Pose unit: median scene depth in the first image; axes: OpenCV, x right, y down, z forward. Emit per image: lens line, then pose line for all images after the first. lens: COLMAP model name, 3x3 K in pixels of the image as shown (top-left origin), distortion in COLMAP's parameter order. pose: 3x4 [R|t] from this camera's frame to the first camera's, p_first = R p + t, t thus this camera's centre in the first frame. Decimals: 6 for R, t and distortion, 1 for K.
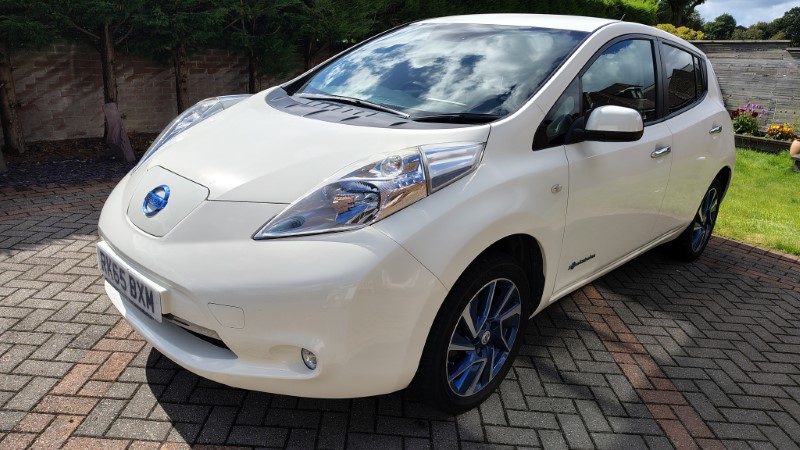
lens RADIAL K [[574.2, 0, 400.0], [0, 574.2, 225.0], [0, 0, 1]] dist [0.024341, -0.004324]
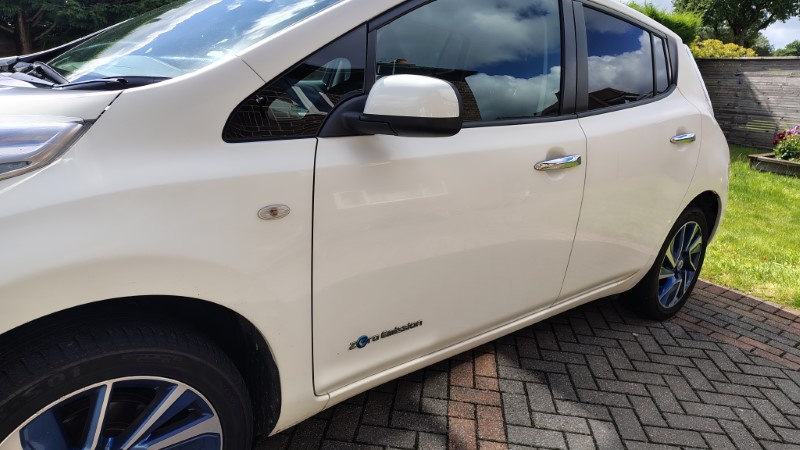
lens RADIAL K [[574.2, 0, 400.0], [0, 574.2, 225.0], [0, 0, 1]] dist [0.024341, -0.004324]
pose [[0.995830, 0.035041, -0.084226, 0.253476], [-0.038113, 0.998655, -0.035151, -0.021069], [0.082881, 0.038214, 0.995827, 0.261305]]
